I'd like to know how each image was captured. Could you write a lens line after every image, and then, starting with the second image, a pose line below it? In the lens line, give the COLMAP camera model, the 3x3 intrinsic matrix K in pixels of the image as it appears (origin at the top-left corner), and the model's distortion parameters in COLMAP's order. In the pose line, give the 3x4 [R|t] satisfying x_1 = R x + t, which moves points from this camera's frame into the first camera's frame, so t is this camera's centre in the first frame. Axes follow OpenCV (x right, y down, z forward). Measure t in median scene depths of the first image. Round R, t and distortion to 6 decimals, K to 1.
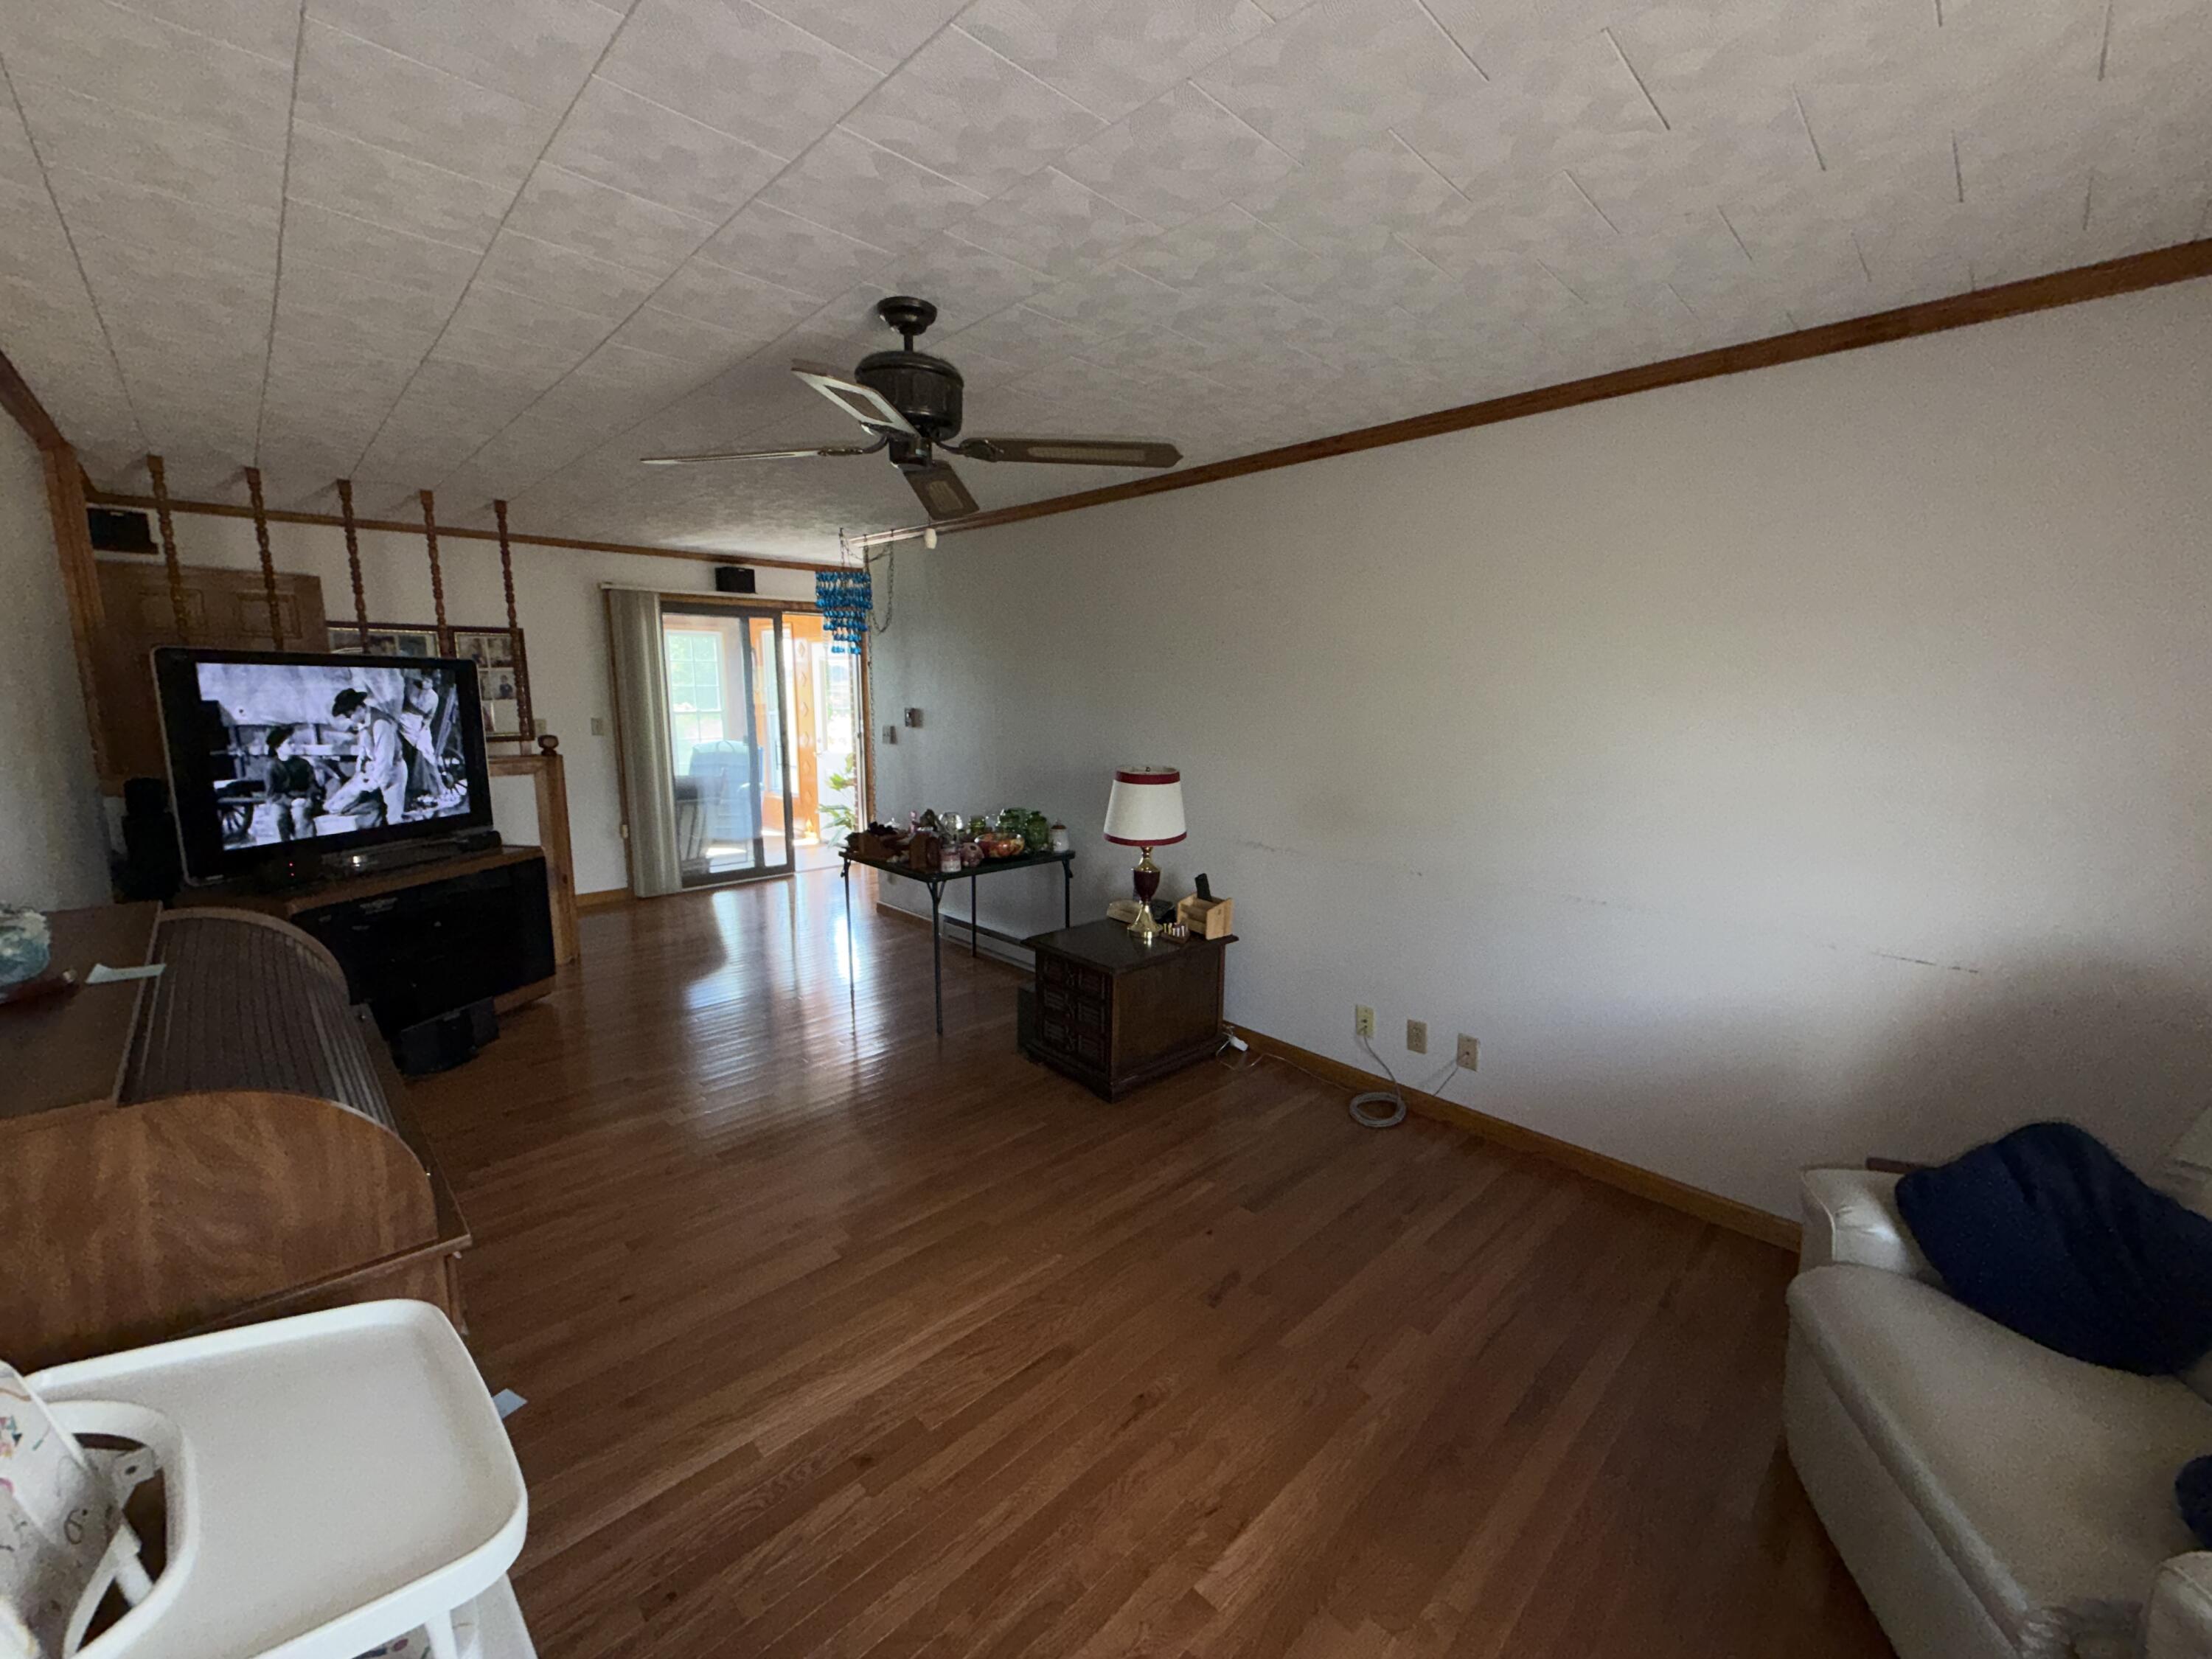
lens RADIAL K [[885.8, 0, 1099.2], [0, 885.8, 822.7], [0, 0, 1]] dist [-0.000866, 0.000100]
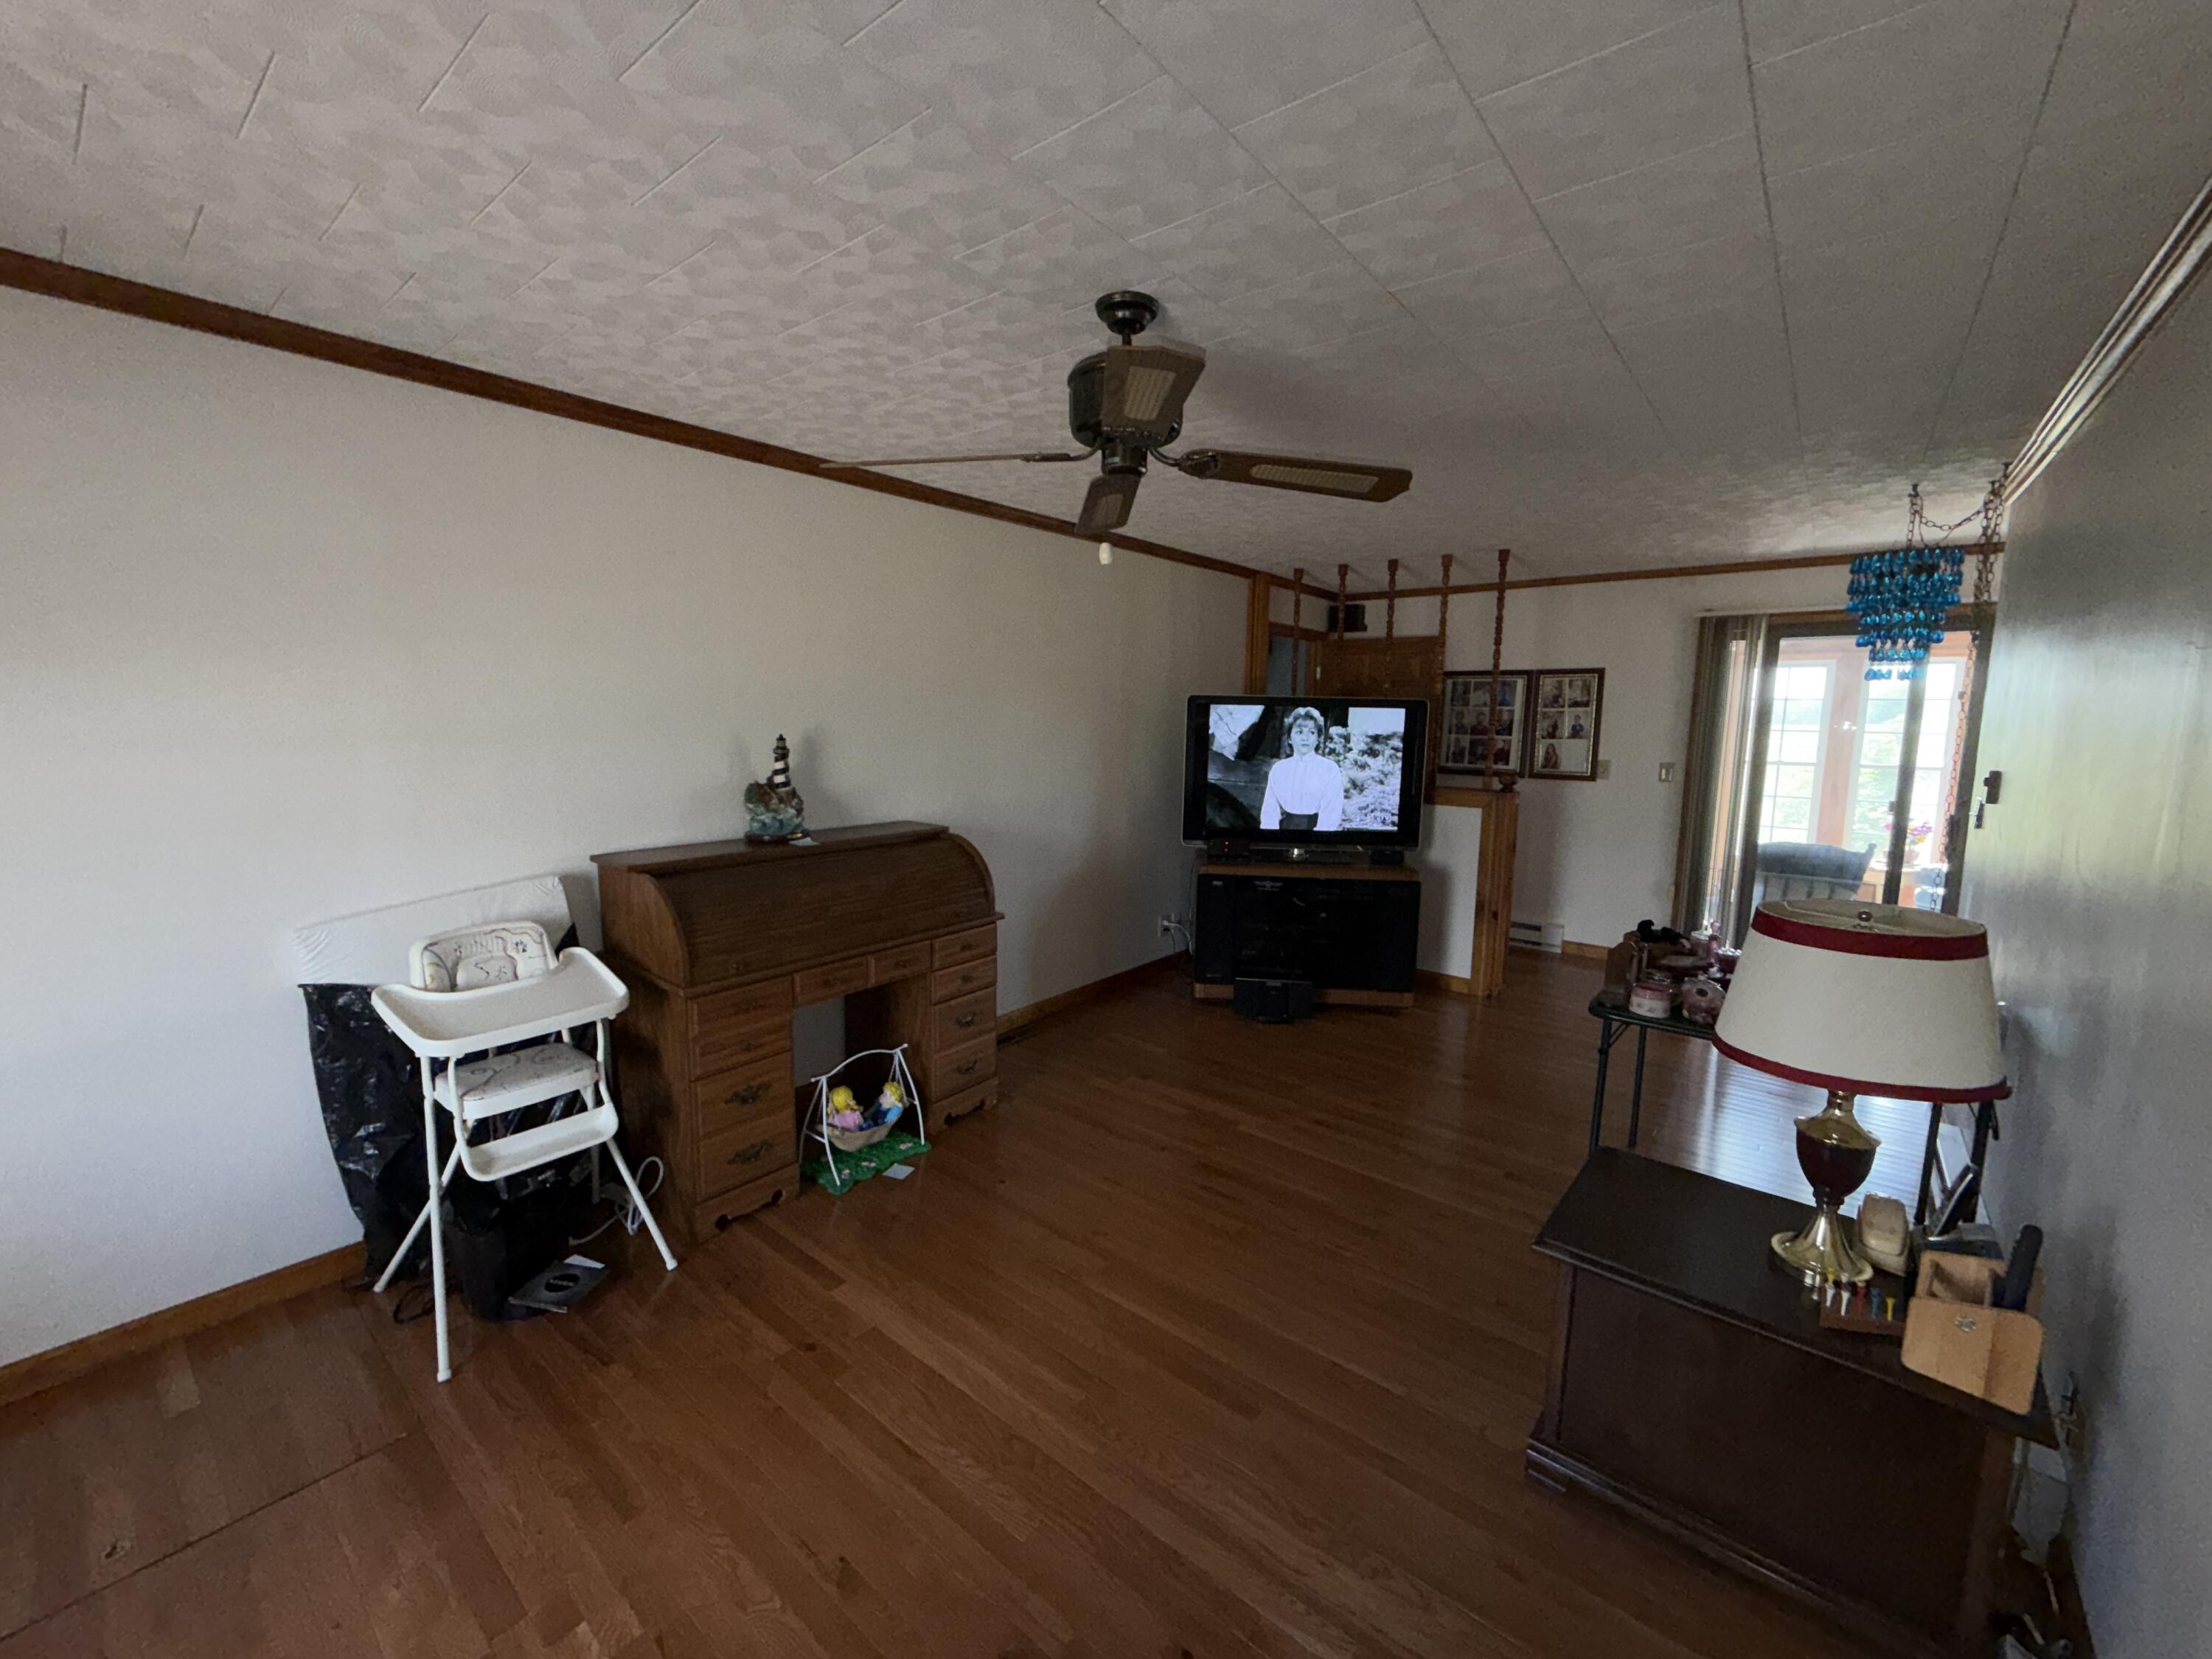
lens RADIAL K [[885.8, 0, 1099.2], [0, 885.8, 822.7], [0, 0, 1]] dist [-0.000866, 0.000100]
pose [[0.119747, 0.121185, -0.985381, 0.311755], [-0.170775, 0.980243, 0.099800, -0.060727], [0.978006, 0.156328, 0.138076, 0.389472]]
